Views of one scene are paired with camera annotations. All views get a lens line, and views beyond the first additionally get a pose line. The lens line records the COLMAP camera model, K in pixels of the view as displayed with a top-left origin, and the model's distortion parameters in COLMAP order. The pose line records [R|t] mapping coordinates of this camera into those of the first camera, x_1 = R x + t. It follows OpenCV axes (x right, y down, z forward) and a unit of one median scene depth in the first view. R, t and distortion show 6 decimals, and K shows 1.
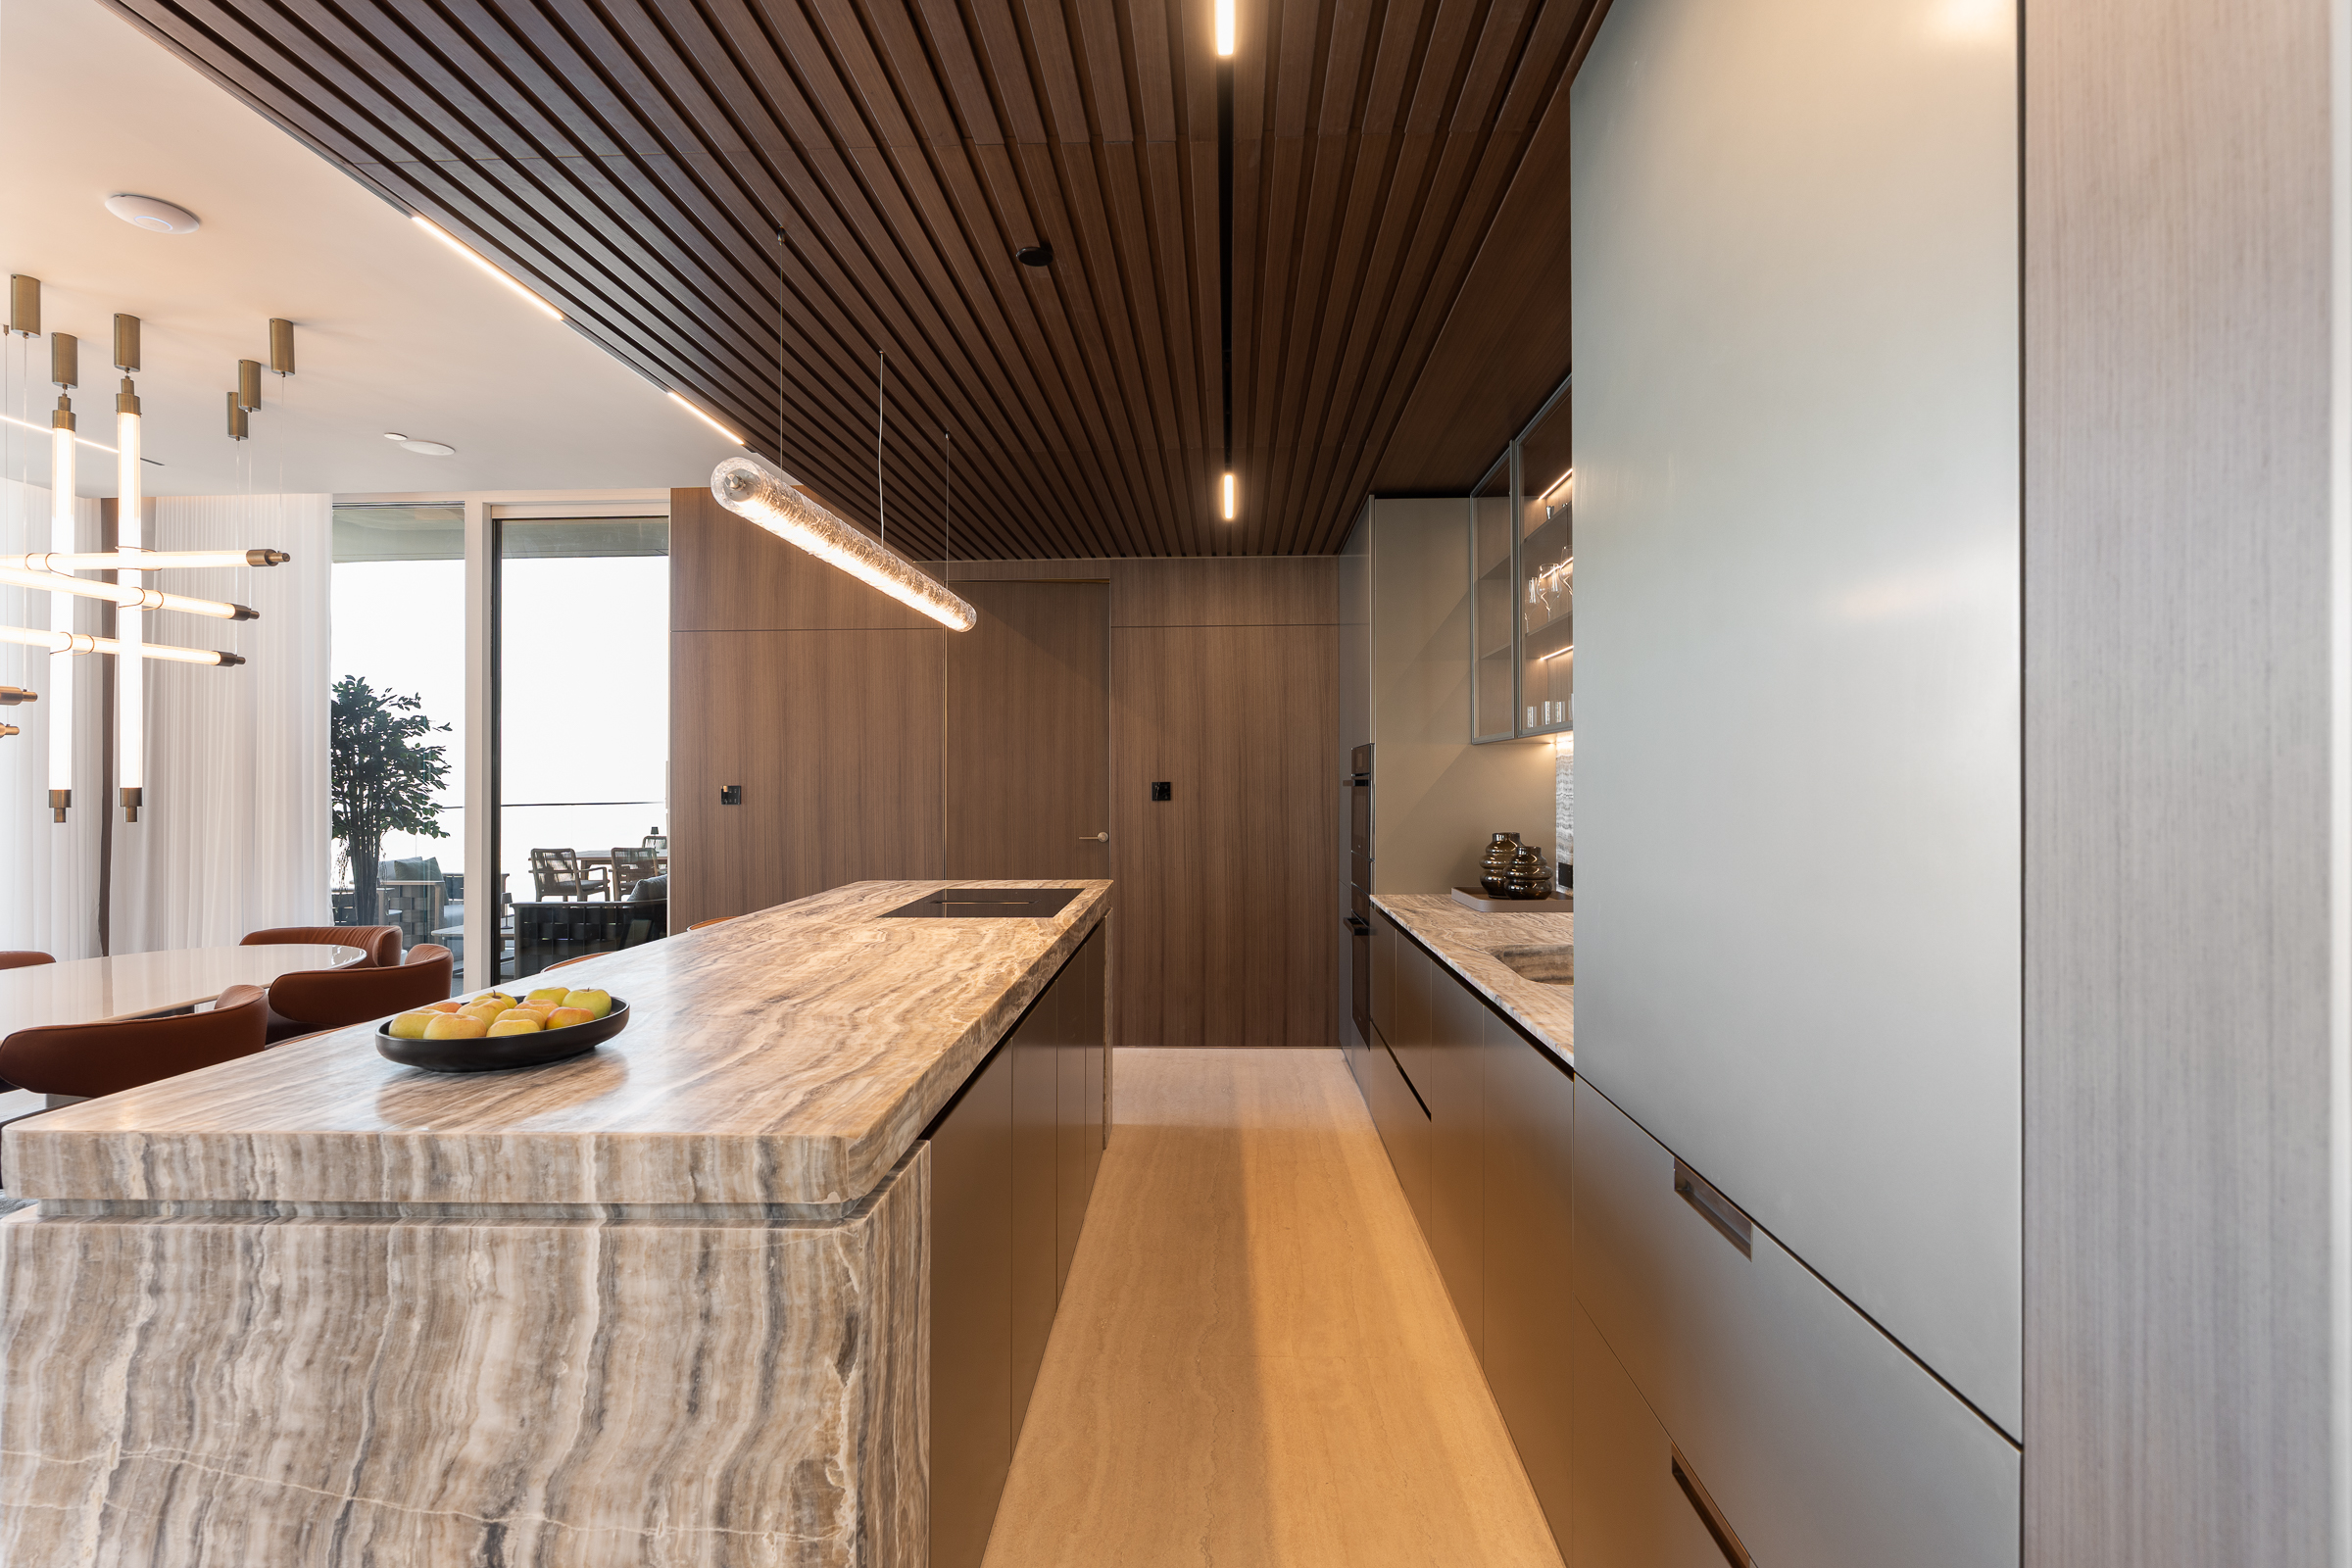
lens RADIAL K [[1077.8, 0, 1186.5], [0, 1077.8, 785.4], [0, 0, 1]] dist [-0.001607, -0.000097]
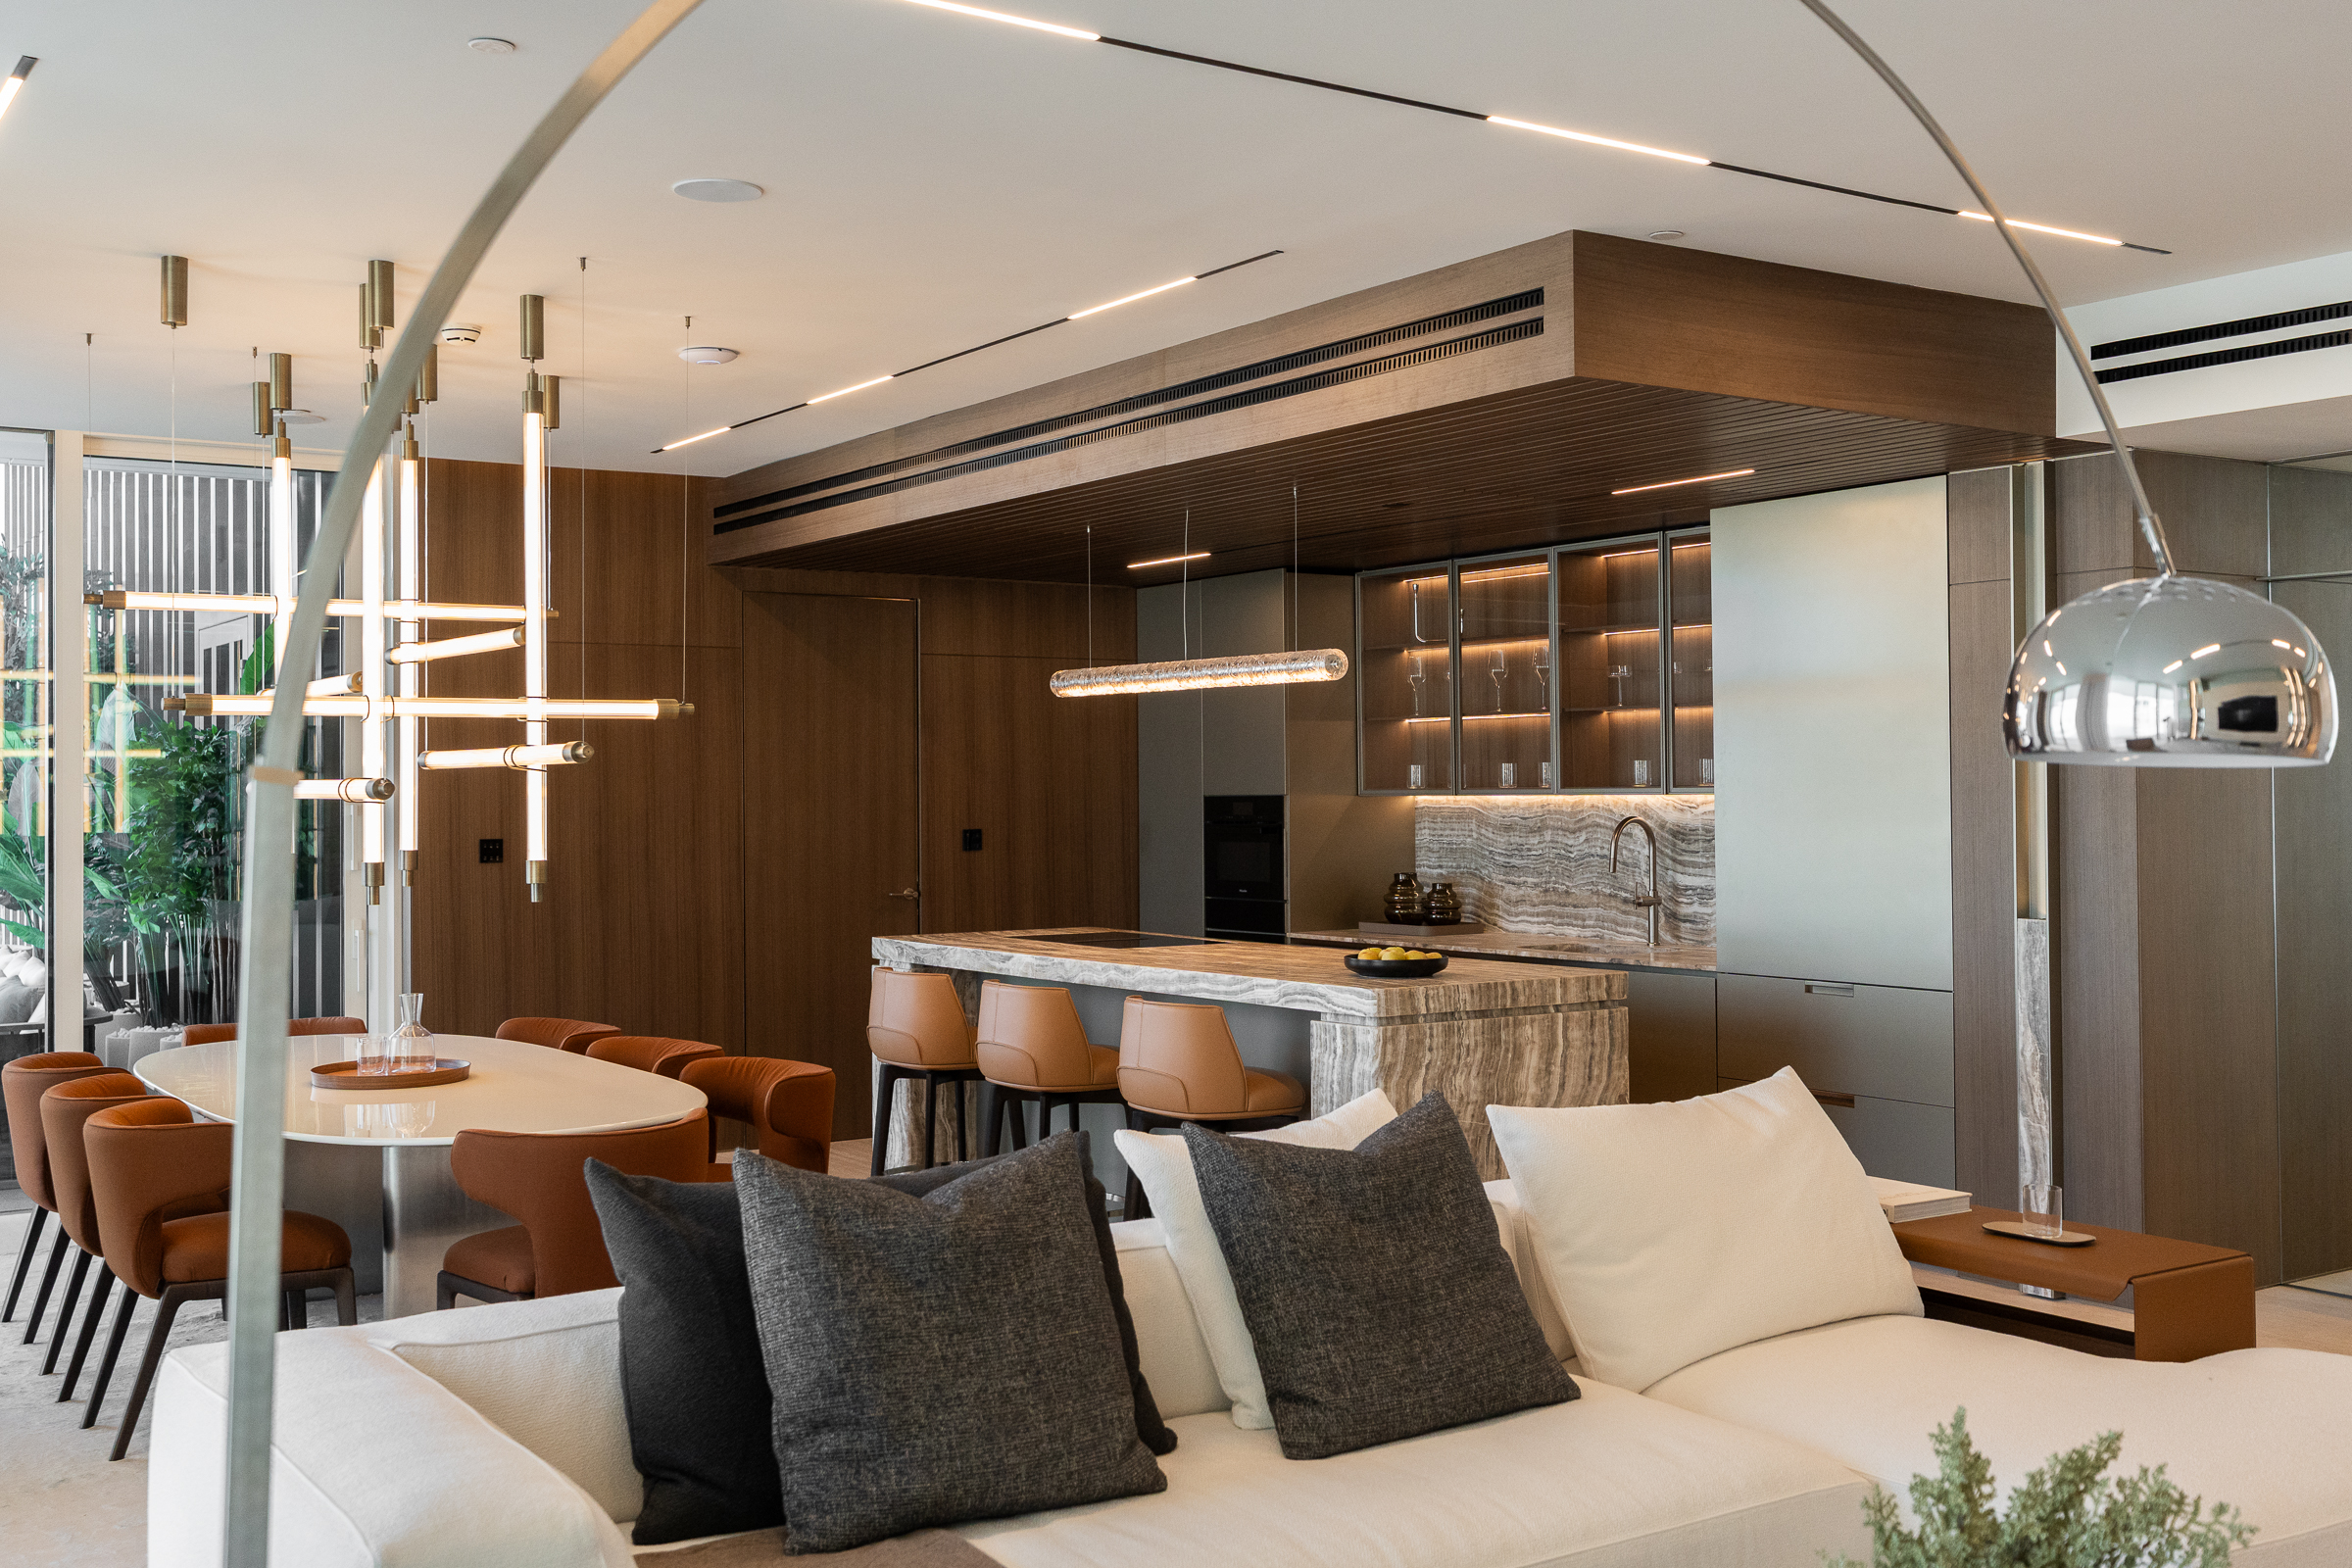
lens RADIAL K [[2359.9, 0, 1172.8], [0, 2359.9, 781.5], [0, 0, 1]] dist [-0.012263, 0.000000]
pose [[0.811473, 0.002854, 0.584383, -4.629170], [0.004844, 0.999921, -0.011611, -0.087997], [-0.584370, 0.012253, 0.811395, -3.078169]]
